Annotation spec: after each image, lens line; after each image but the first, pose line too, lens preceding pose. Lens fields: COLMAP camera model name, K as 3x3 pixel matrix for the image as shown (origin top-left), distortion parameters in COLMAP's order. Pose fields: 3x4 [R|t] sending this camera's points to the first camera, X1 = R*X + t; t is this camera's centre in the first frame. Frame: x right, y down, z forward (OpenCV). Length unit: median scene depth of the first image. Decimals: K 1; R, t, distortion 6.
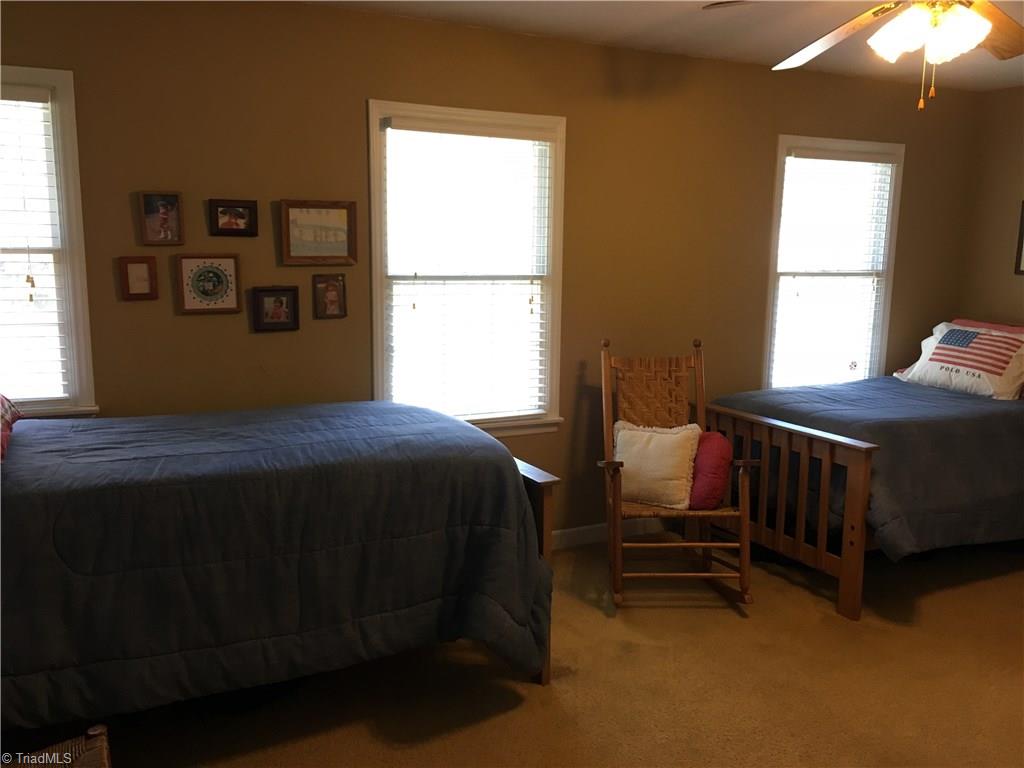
lens RADIAL K [[879.0, 0, 511.0], [0, 879.0, 386.5], [0, 0, 1]] dist [0.065581, -0.080379]
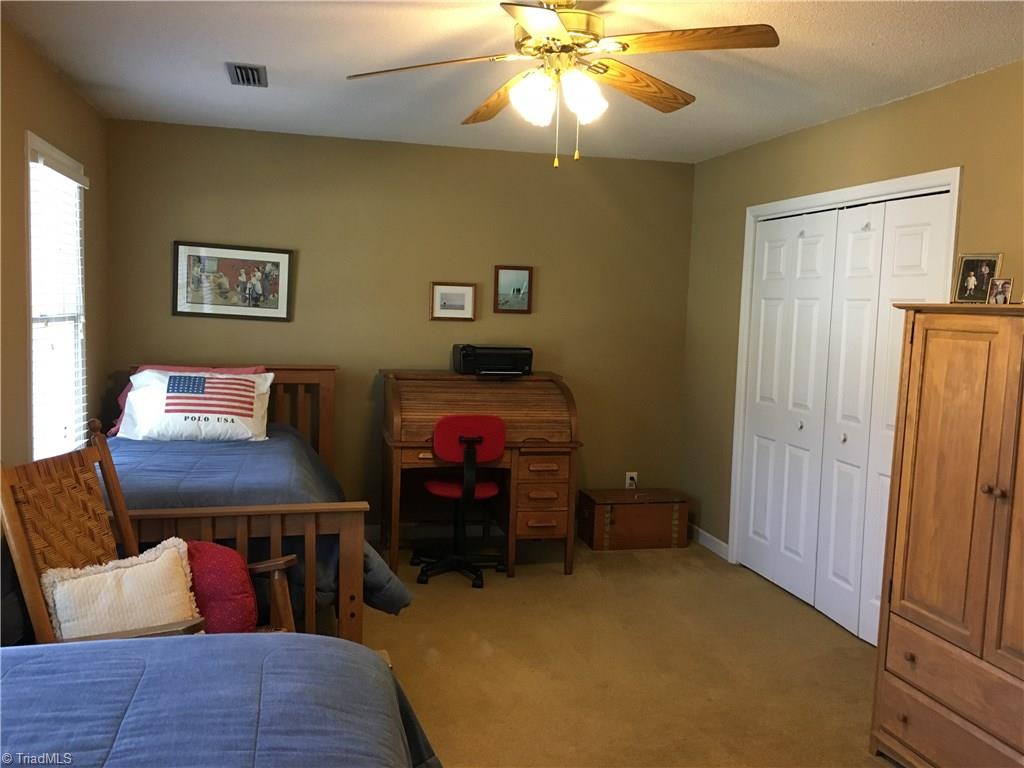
lens RADIAL K [[879.0, 0, 511.0], [0, 879.0, 380.8], [0, 0, 1]] dist [0.065581, -0.080379]
pose [[0.213621, -0.093104, 0.972470, -0.346437], [0.134668, 0.988751, 0.065081, -0.077027], [-0.967590, 0.117058, 0.223756, 0.482804]]
